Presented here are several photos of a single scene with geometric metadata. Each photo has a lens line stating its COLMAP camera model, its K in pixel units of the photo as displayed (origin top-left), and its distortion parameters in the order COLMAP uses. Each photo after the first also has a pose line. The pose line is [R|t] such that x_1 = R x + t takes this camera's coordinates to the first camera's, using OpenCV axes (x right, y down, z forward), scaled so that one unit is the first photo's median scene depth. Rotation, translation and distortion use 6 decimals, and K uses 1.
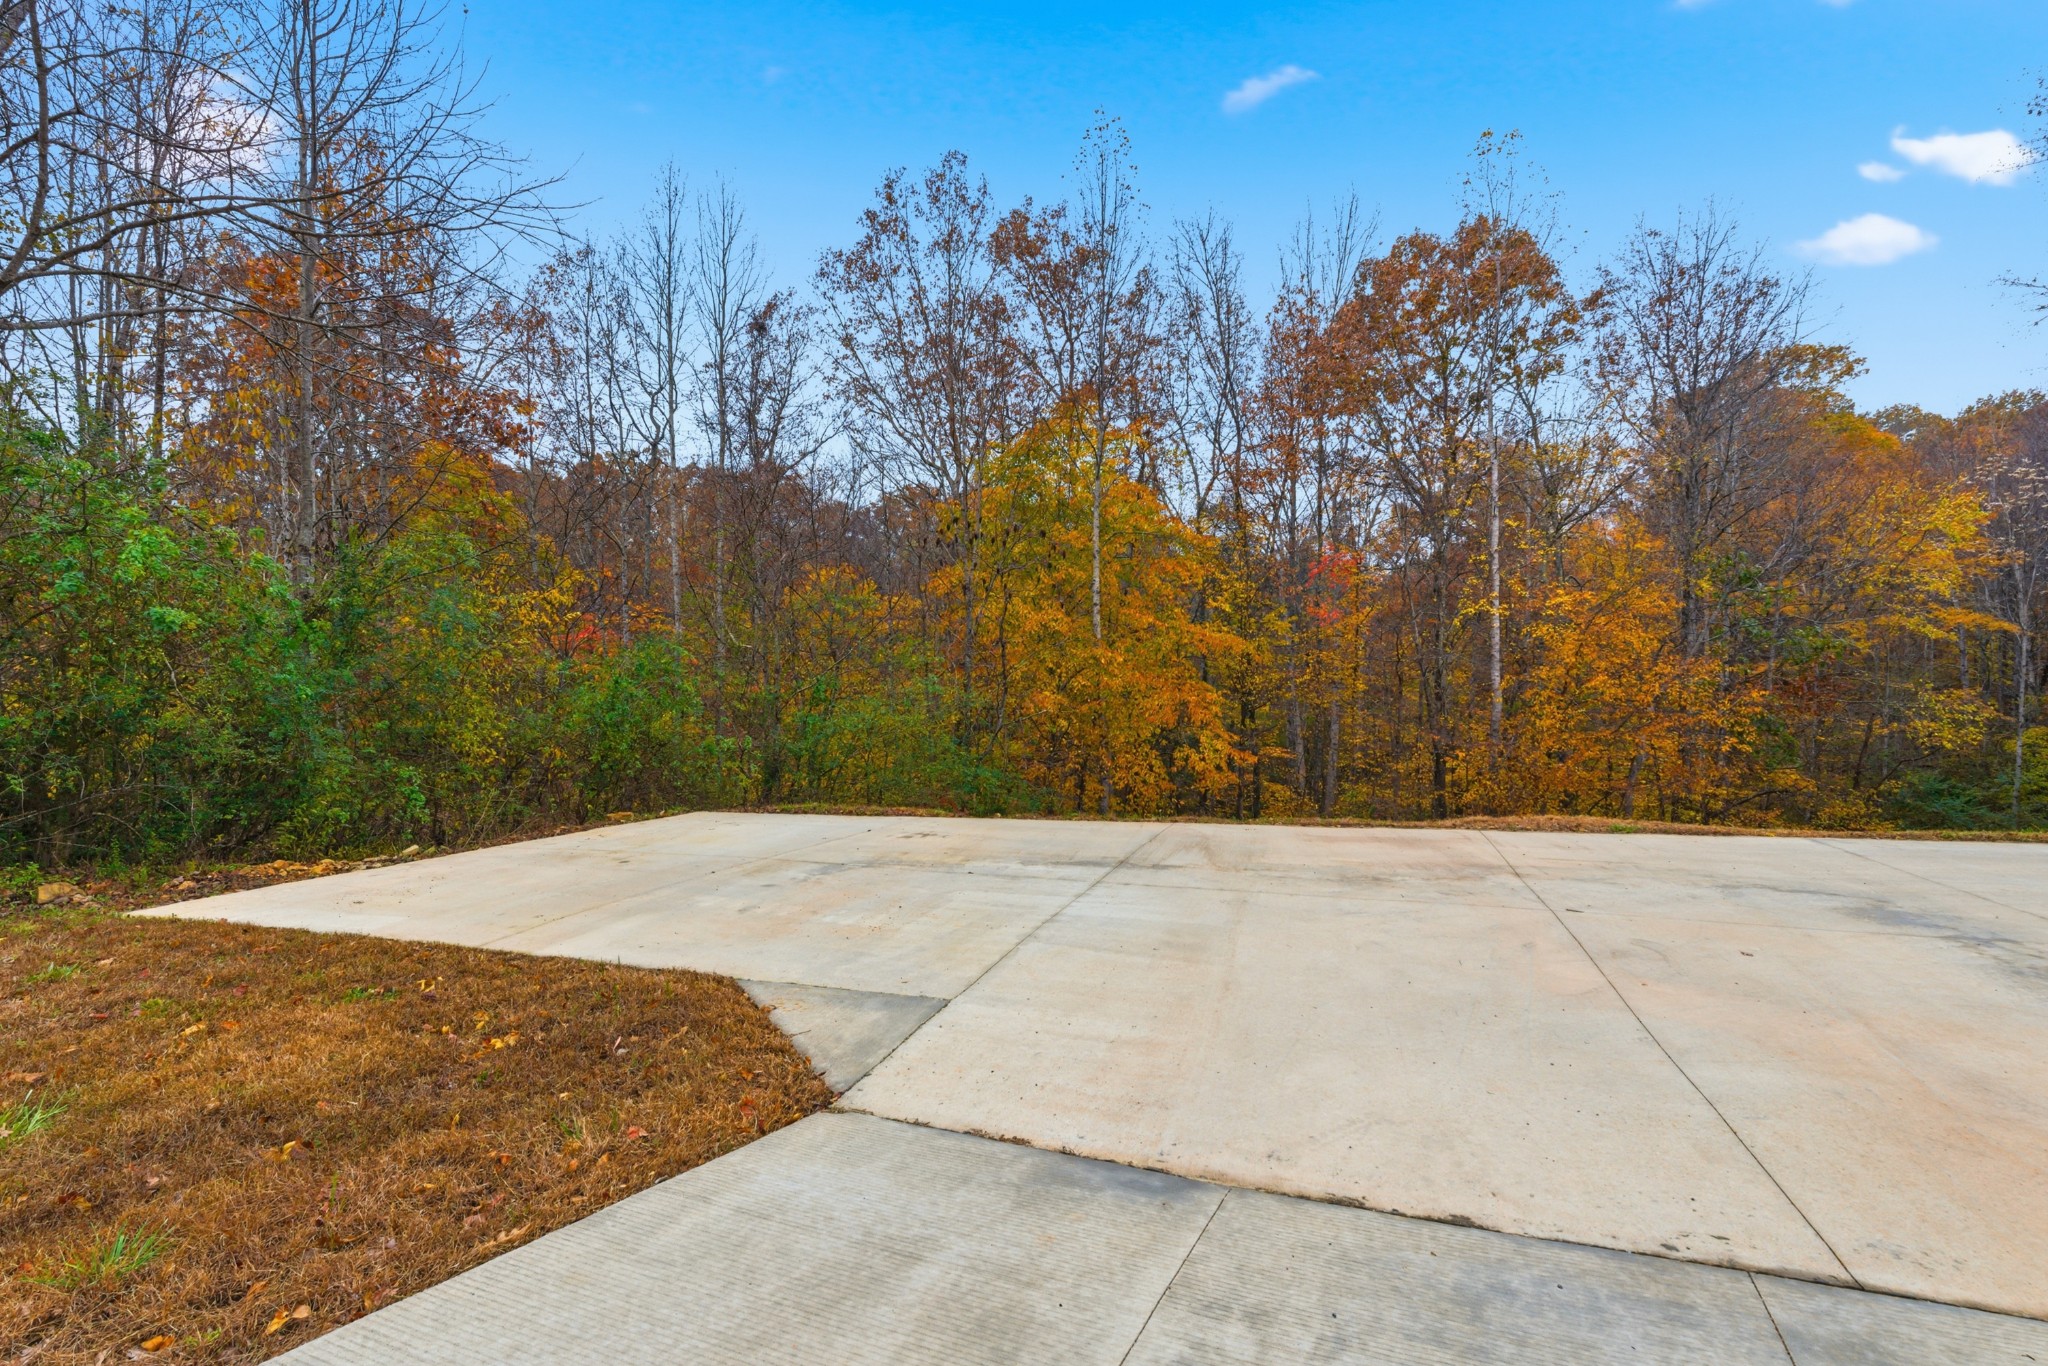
lens RADIAL K [[913.9, 0, 1025.7], [0, 913.9, 676.6], [0, 0, 1]] dist [-0.005033, 0.001055]
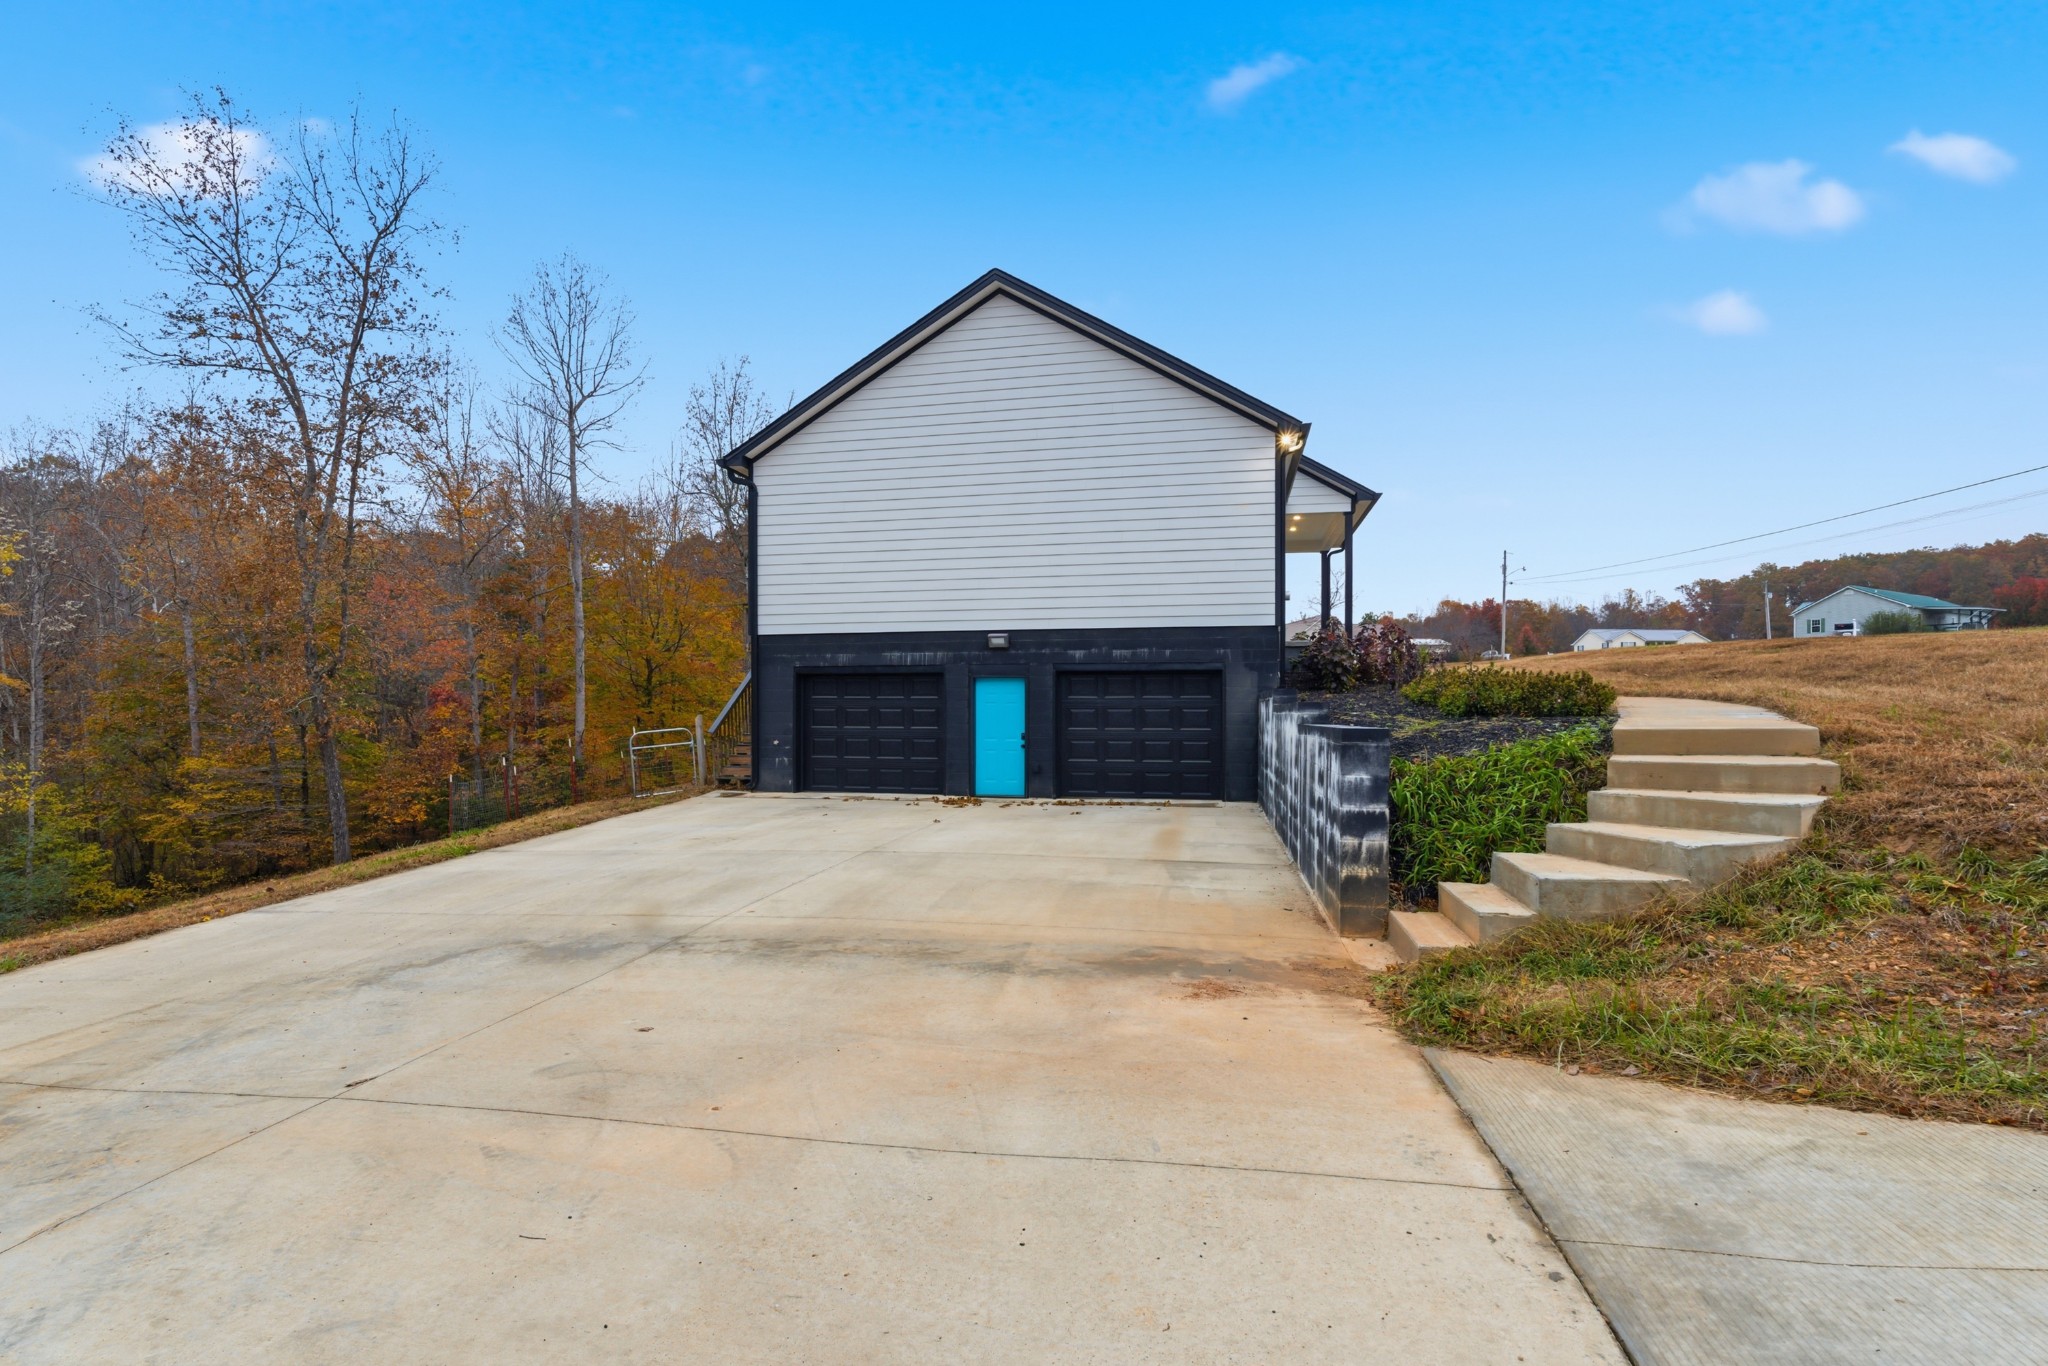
lens RADIAL K [[913.9, 0, 1025.0], [0, 913.9, 694.2], [0, 0, 1]] dist [-0.005033, 0.001055]
pose [[-0.119697, 0.017477, 0.992657, -0.084615], [0.028917, 0.999482, -0.014110, 0.047731], [-0.992389, 0.027015, -0.120141, 1.204567]]
